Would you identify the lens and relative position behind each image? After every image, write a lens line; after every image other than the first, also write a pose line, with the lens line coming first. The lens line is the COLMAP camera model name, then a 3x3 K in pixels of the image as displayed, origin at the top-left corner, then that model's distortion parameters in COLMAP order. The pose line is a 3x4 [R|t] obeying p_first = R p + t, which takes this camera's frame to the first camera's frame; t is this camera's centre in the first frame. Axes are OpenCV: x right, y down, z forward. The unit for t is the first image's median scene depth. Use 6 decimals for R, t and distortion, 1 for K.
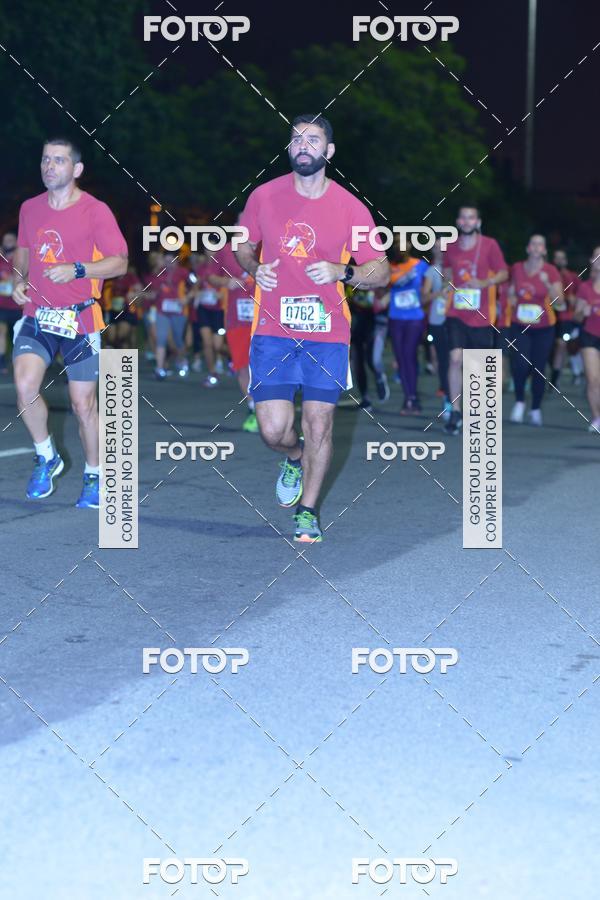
lens RADIAL K [[2085.5, 0, 290.1], [0, 2085.5, 390.8], [0, 0, 1]] dist [-0.107319, 0.000000]
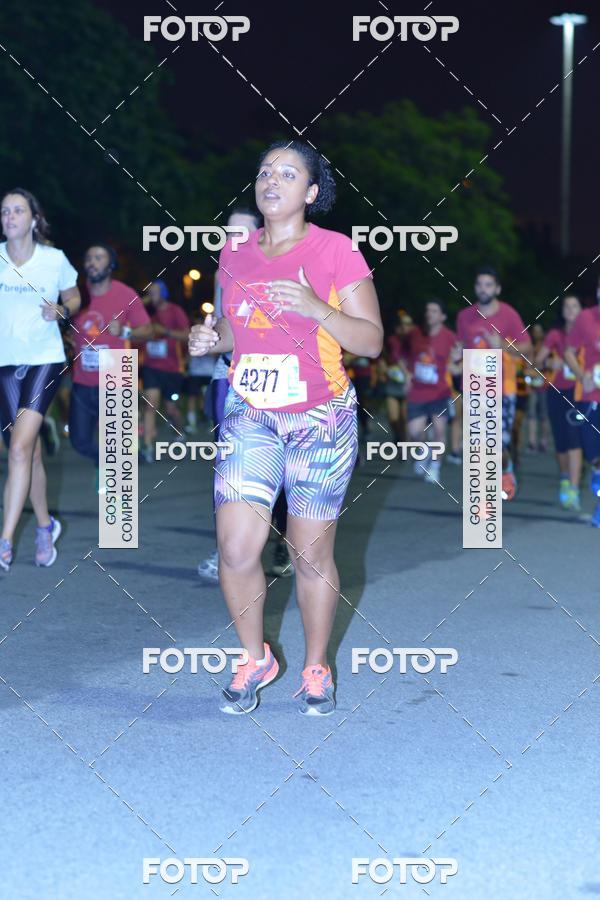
lens RADIAL K [[2085.5, 0, 285.6], [0, 2085.5, 419.1], [0, 0, 1]] dist [-0.107319, 0.000000]
pose [[0.999738, -0.004542, -0.022440, 0.103845], [0.004123, 0.999816, -0.018714, 0.007945], [0.022521, 0.018617, 0.999573, -0.085295]]
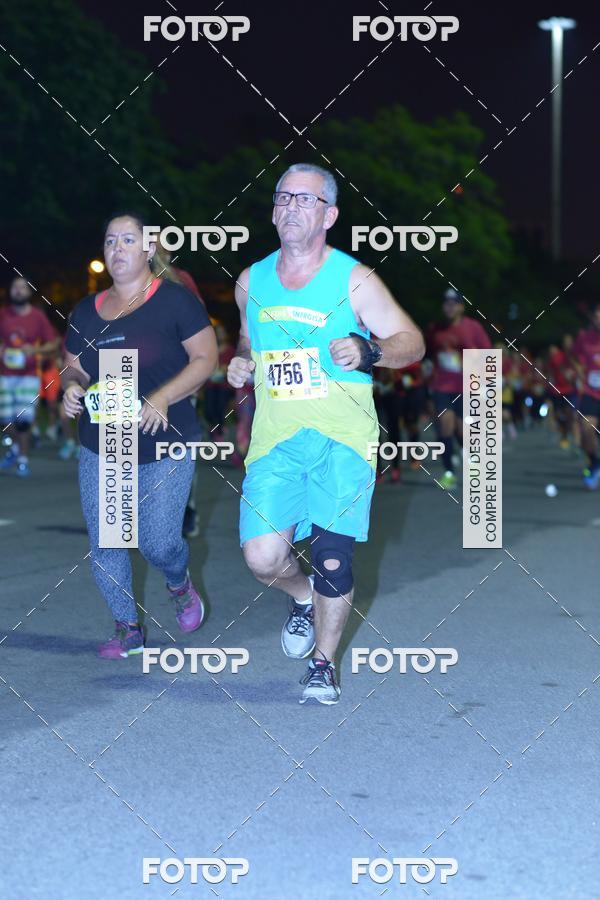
lens RADIAL K [[2085.5, 0, 283.1], [0, 2085.5, 425.8], [0, 0, 1]] dist [-0.107319, 0.000000]
pose [[0.999639, -0.017694, -0.020195, 0.080343], [0.017302, 0.999662, -0.019384, 0.007796], [0.020531, 0.019028, 0.999608, -0.052957]]
